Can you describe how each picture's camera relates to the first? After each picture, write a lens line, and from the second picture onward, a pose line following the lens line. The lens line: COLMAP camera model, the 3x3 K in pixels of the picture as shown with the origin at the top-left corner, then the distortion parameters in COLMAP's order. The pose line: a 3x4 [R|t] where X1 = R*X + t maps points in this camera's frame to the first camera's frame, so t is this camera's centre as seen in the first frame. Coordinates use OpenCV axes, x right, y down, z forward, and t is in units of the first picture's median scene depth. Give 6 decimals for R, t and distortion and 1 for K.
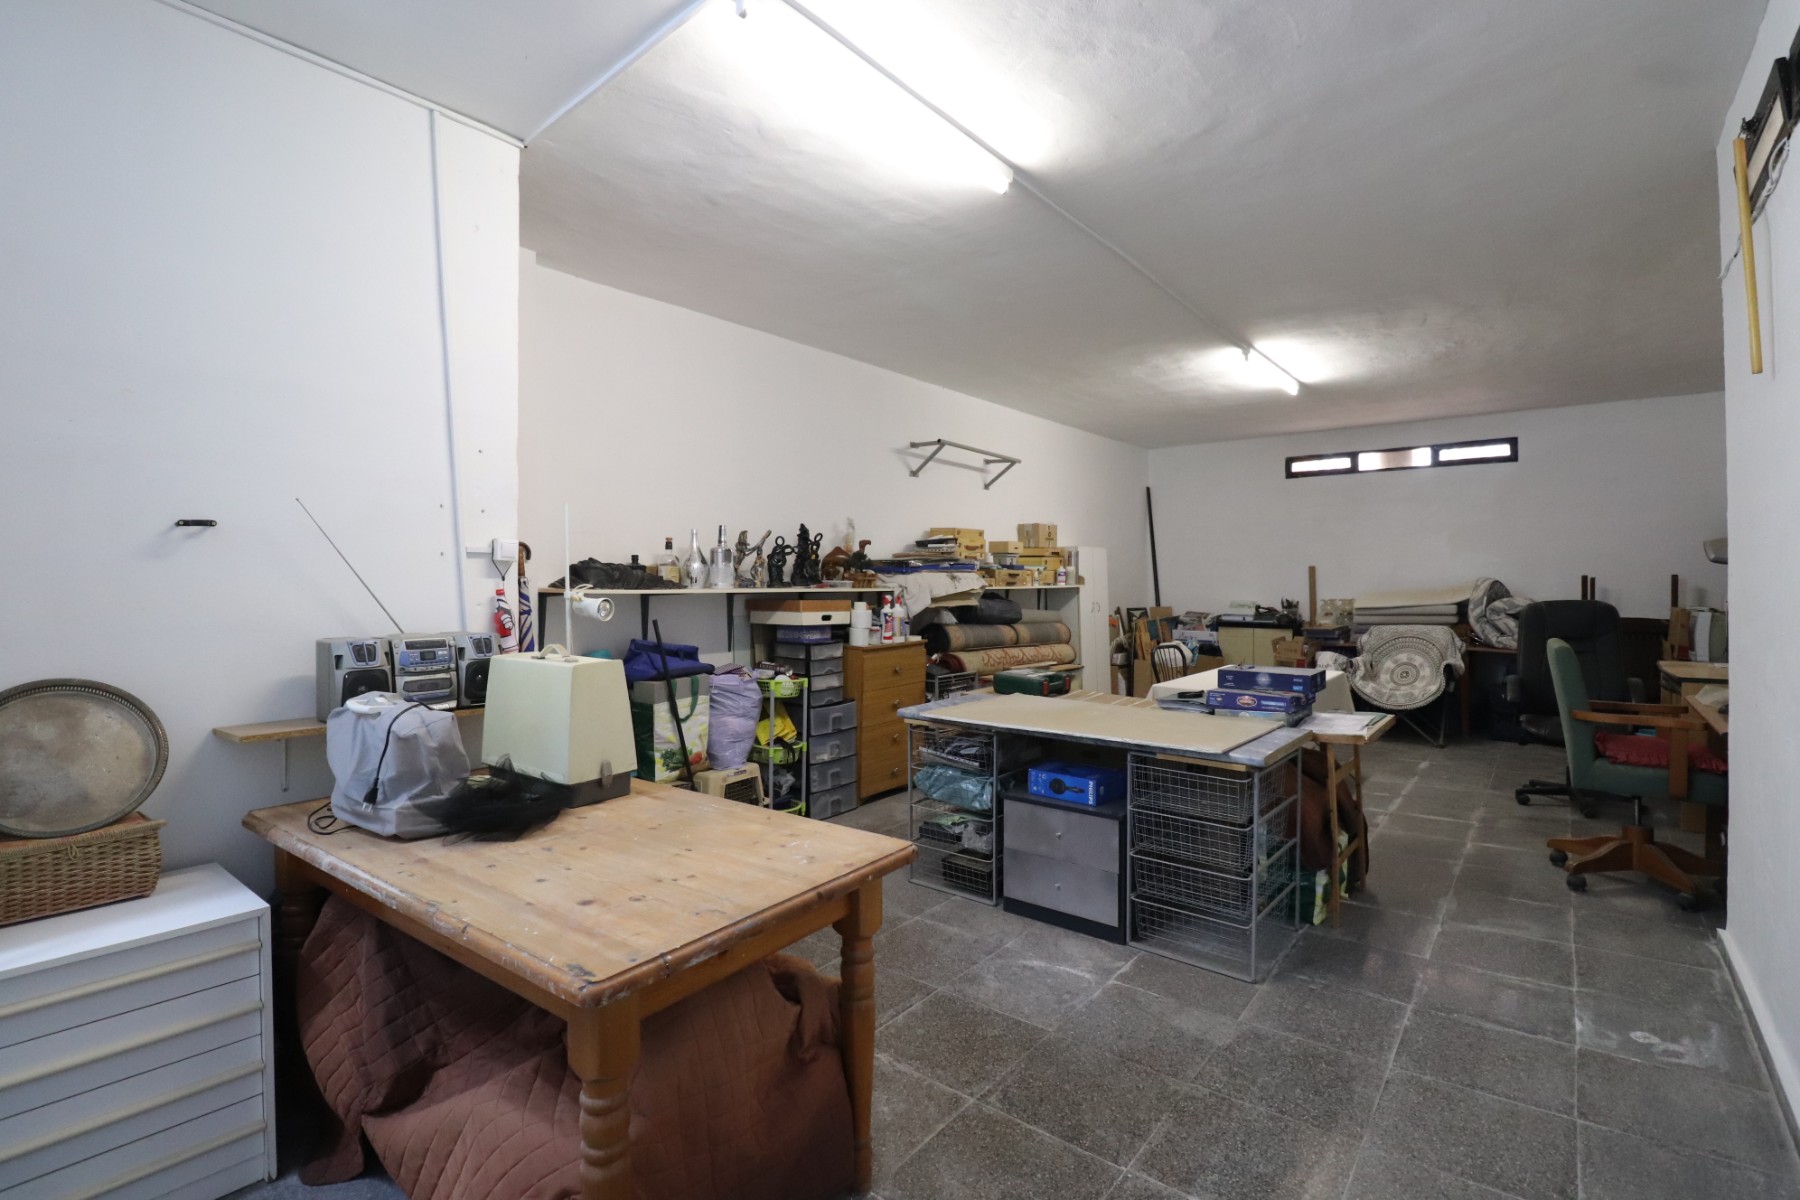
lens RADIAL K [[834.8, 0, 903.4], [0, 834.8, 585.4], [0, 0, 1]] dist [0.001864, -0.014373]
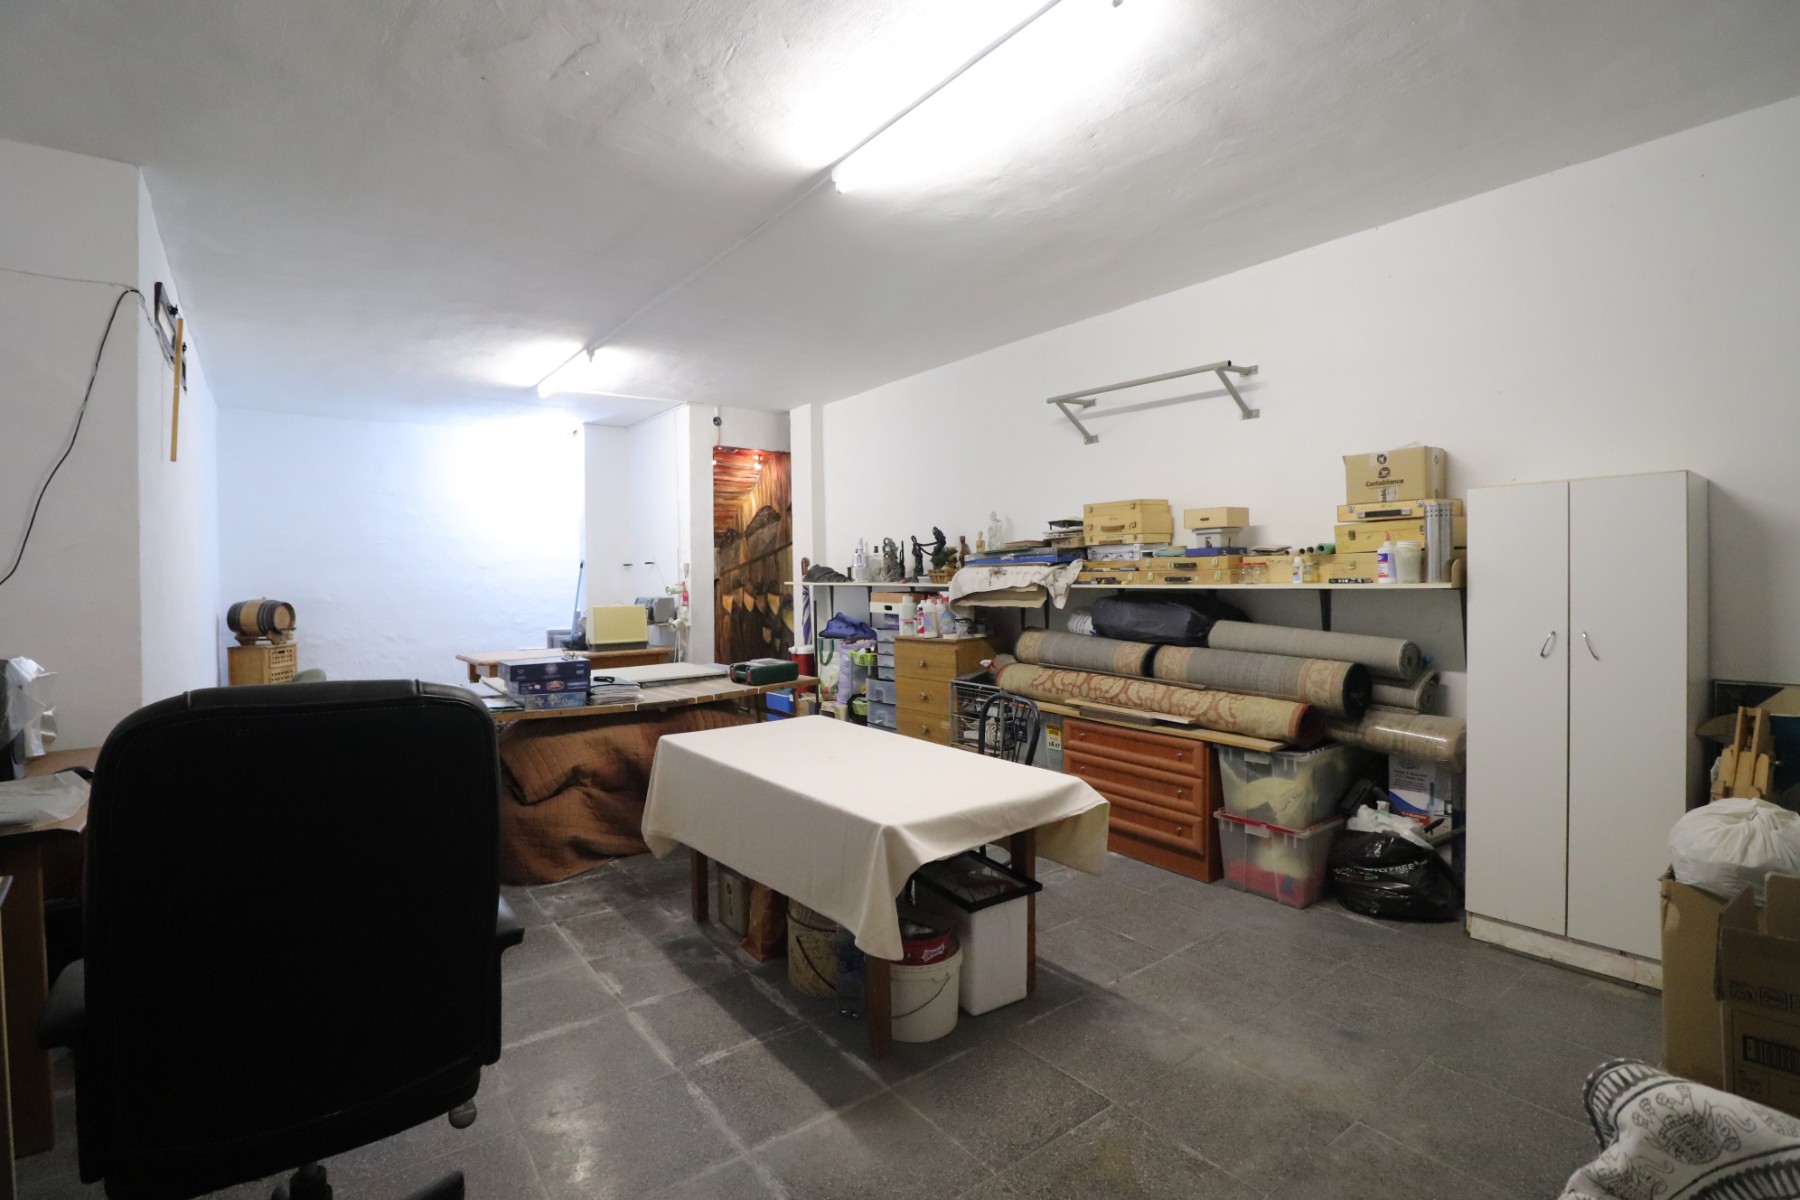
lens RADIAL K [[834.8, 0, 903.4], [0, 834.8, 585.4], [0, 0, 1]] dist [0.001864, -0.014373]
pose [[-0.249264, 0.016566, -0.968294, 1.064501], [0.005279, 0.999862, 0.015748, -0.011956], [0.968421, -0.001186, -0.249317, 1.317723]]
